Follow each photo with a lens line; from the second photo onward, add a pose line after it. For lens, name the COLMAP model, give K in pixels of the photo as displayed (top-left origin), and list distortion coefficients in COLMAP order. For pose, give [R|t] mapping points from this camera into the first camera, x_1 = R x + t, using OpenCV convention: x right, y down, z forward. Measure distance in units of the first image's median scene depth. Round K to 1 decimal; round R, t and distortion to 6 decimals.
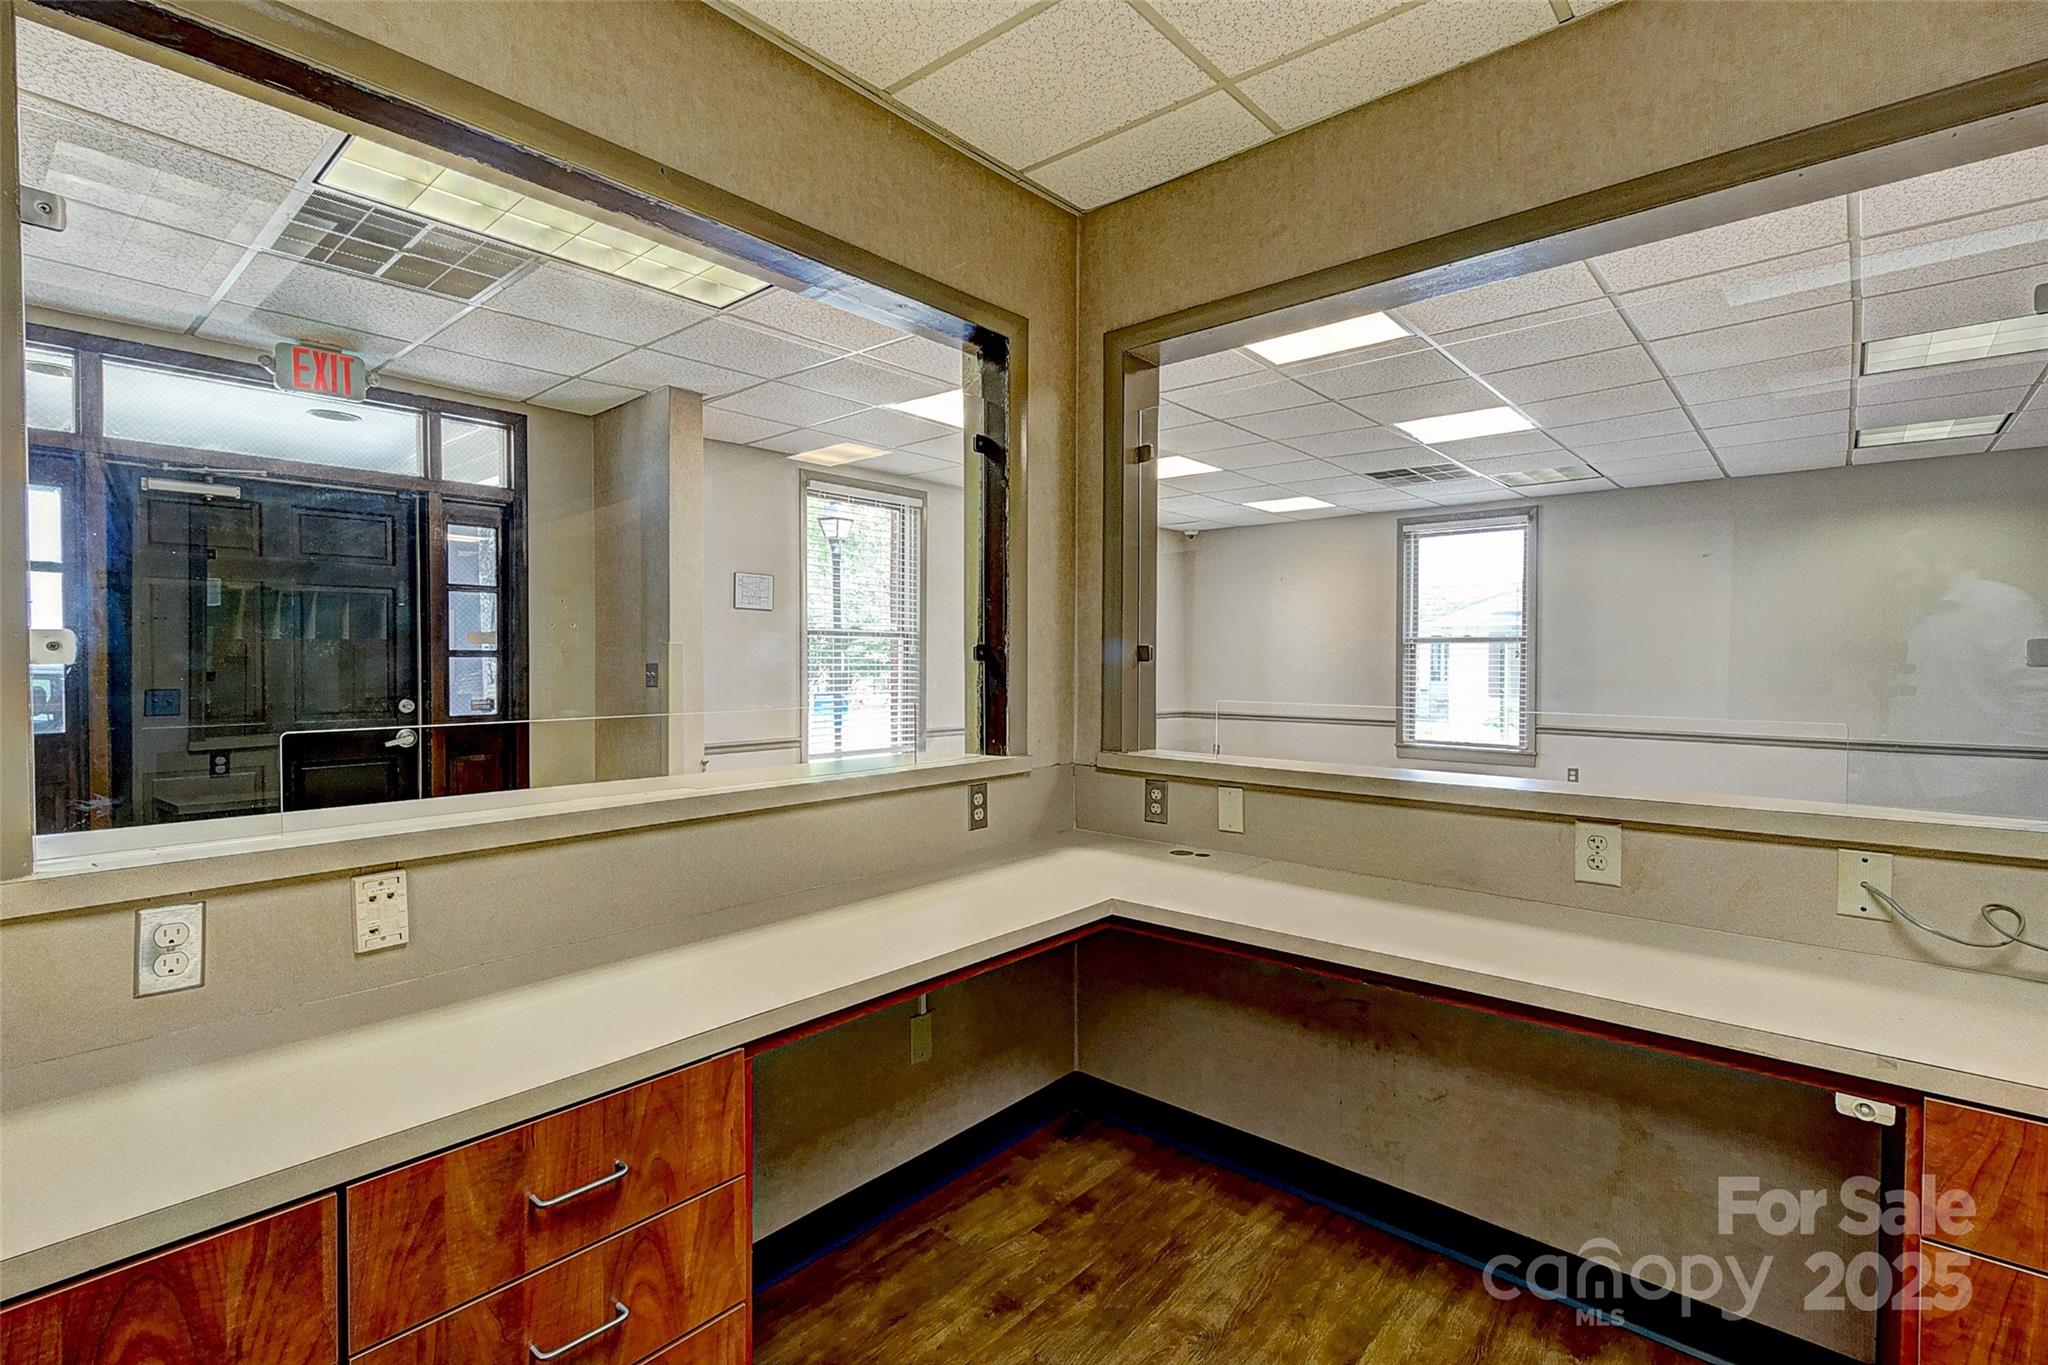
lens RADIAL K [[929.2, 0, 1024.0], [0, 929.2, 682.5], [0, 0, 1]] dist [-0.052561, -0.000177]
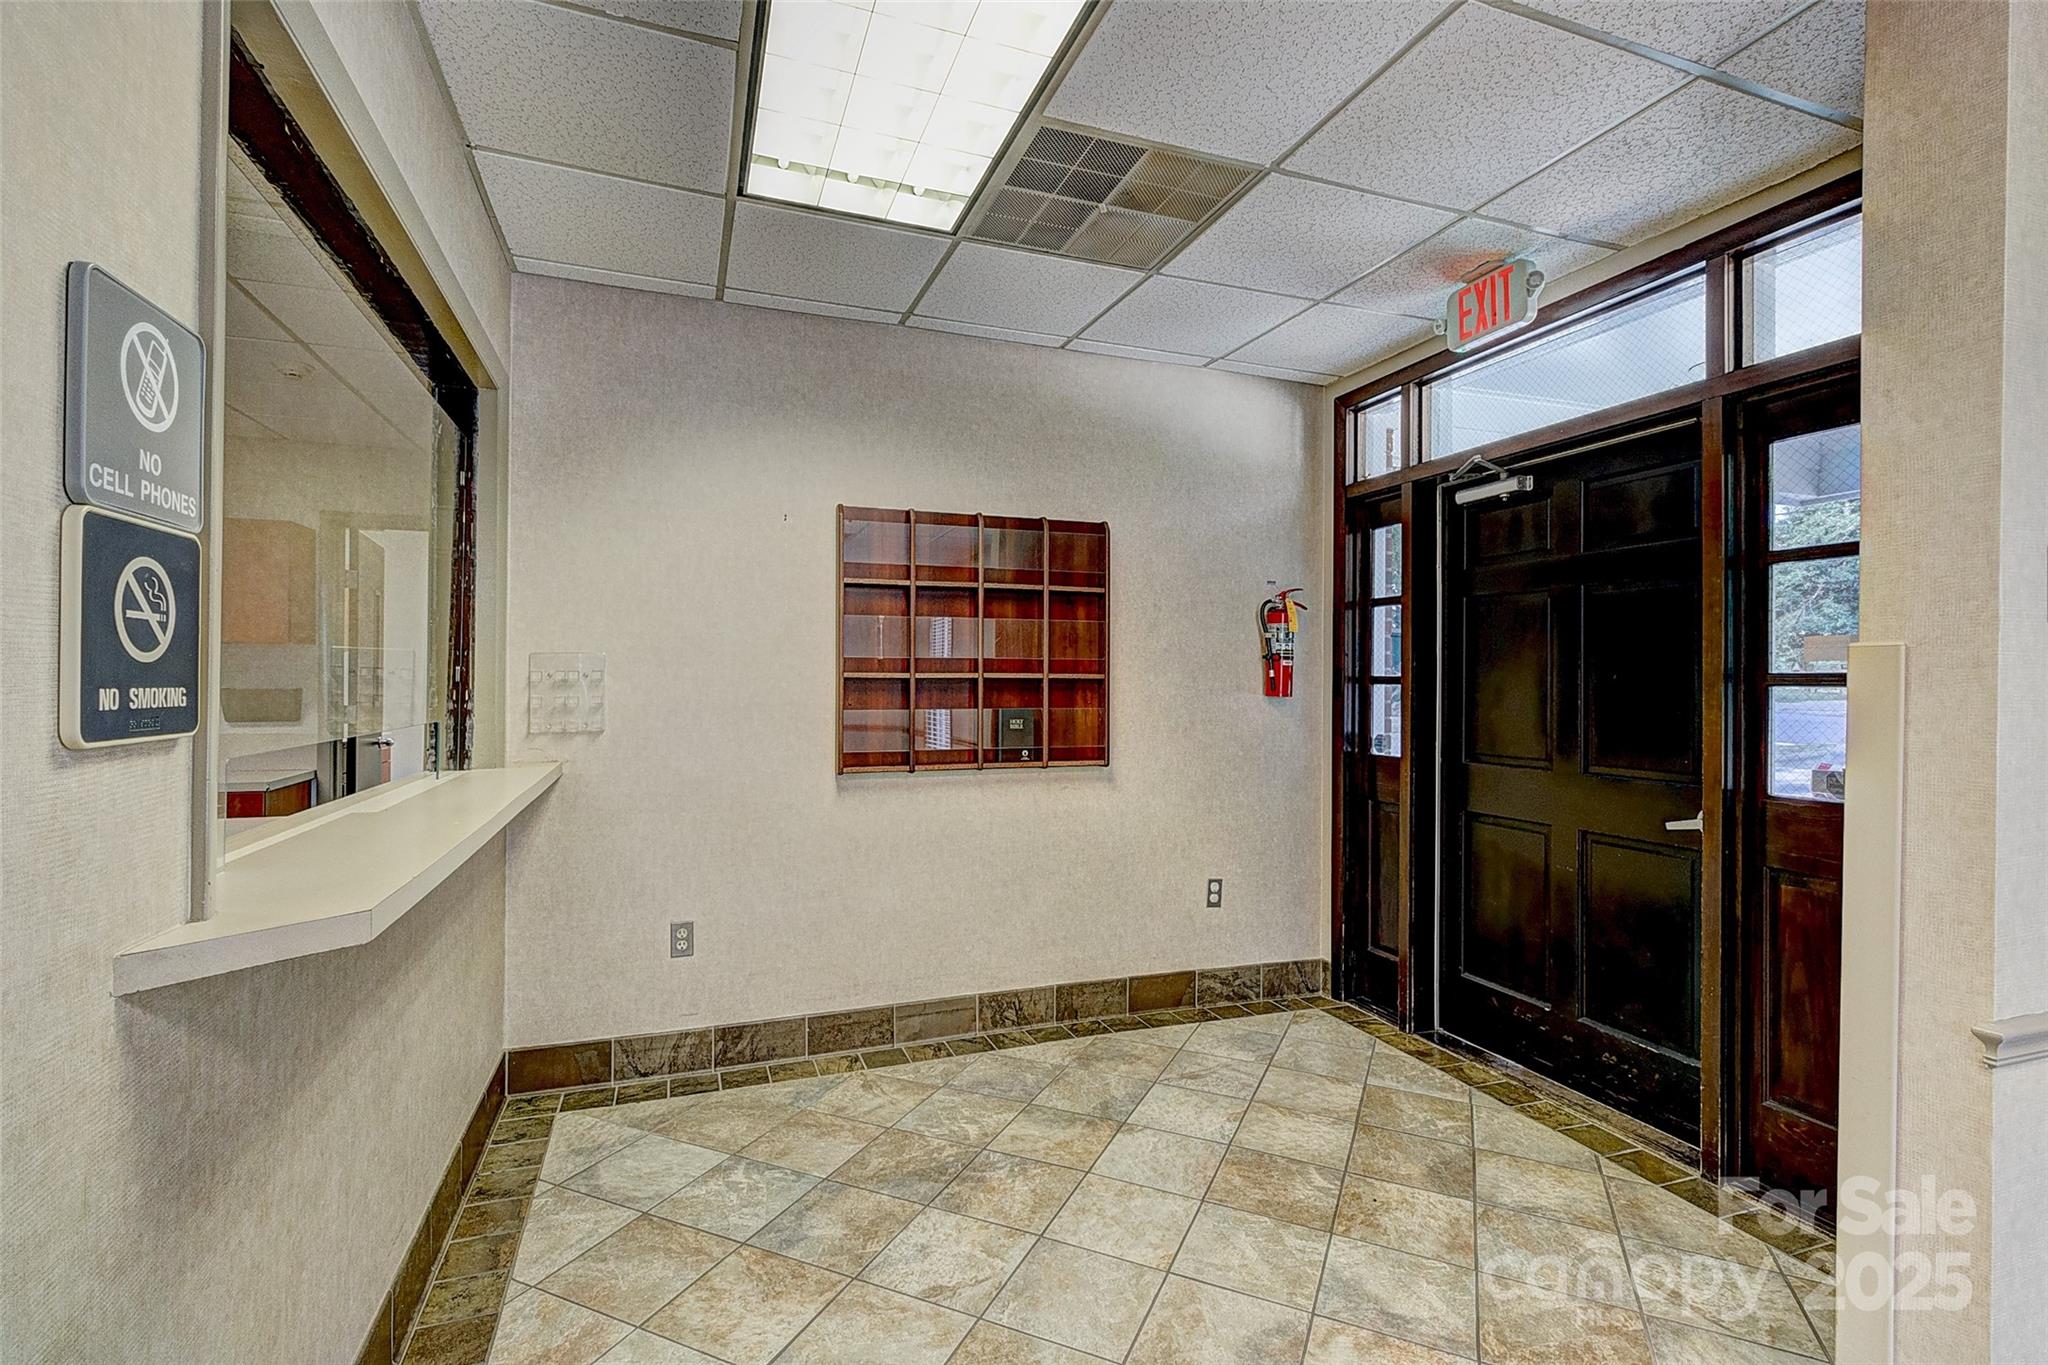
lens RADIAL K [[929.2, 0, 1024.0], [0, 929.2, 682.5], [0, 0, 1]] dist [-0.052561, -0.000177]
pose [[-0.477848, -0.009412, -0.878392, 0.061598], [-0.015230, 0.999881, -0.002428, -0.024018], [0.878310, 0.012218, -0.477935, 1.016589]]
